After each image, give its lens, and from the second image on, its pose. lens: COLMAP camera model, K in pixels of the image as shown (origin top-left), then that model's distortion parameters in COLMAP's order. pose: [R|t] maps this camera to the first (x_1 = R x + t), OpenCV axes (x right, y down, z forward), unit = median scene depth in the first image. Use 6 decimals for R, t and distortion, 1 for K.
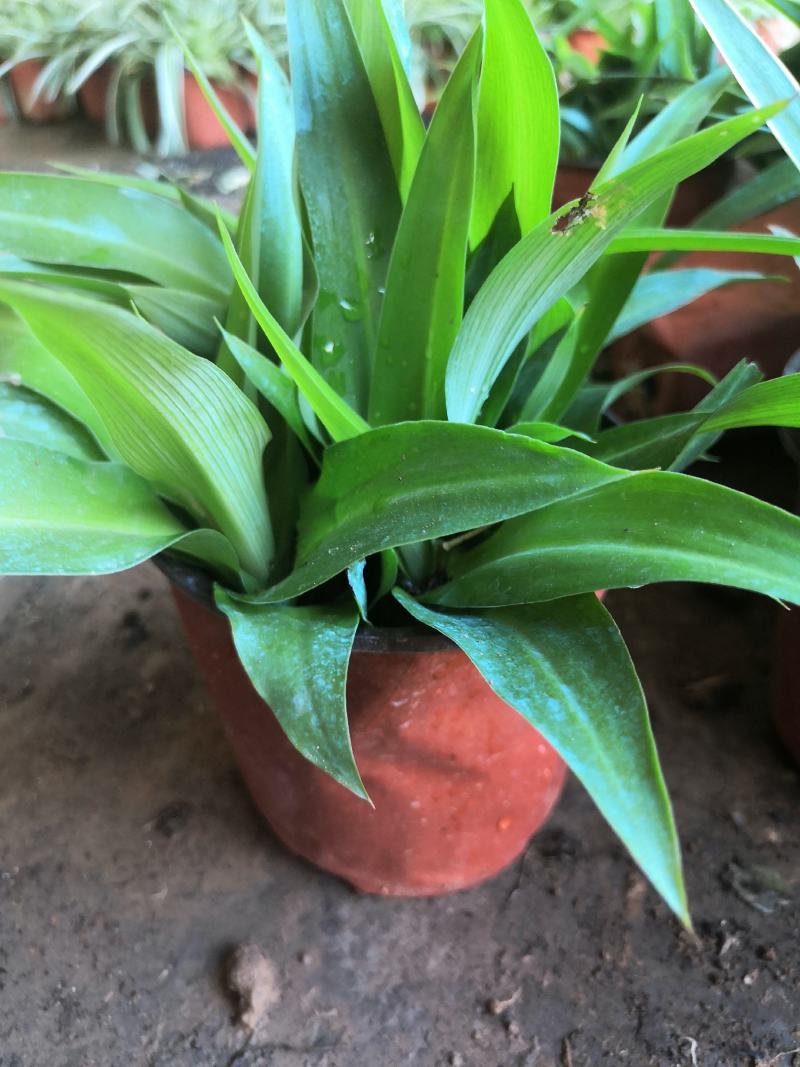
lens RADIAL K [[869.1, 0, 400.0], [0, 869.1, 533.5], [0, 0, 1]] dist [-0.021494, 0.000286]
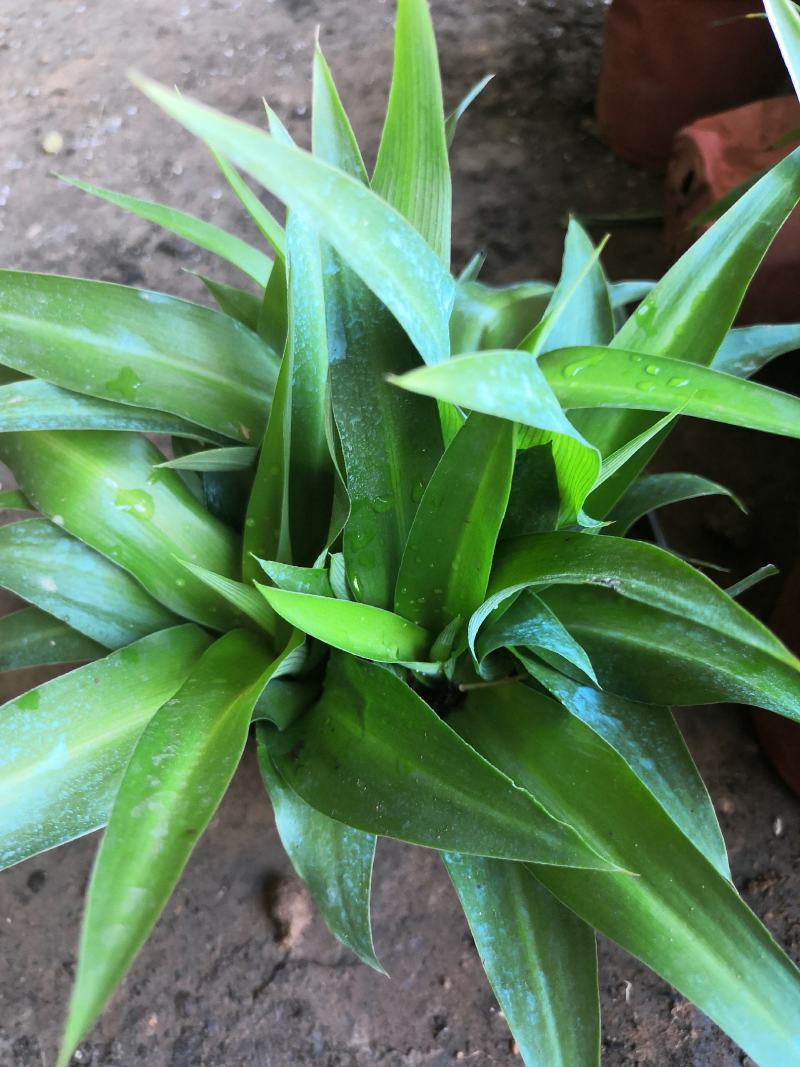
lens RADIAL K [[869.1, 0, 400.0], [0, 869.1, 533.5], [0, 0, 1]] dist [-0.021494, 0.000286]
pose [[0.998927, 0.043909, -0.014716, -0.015807], [-0.034983, 0.923711, 0.381489, -0.509095], [0.030344, -0.380565, 0.924256, 0.039948]]
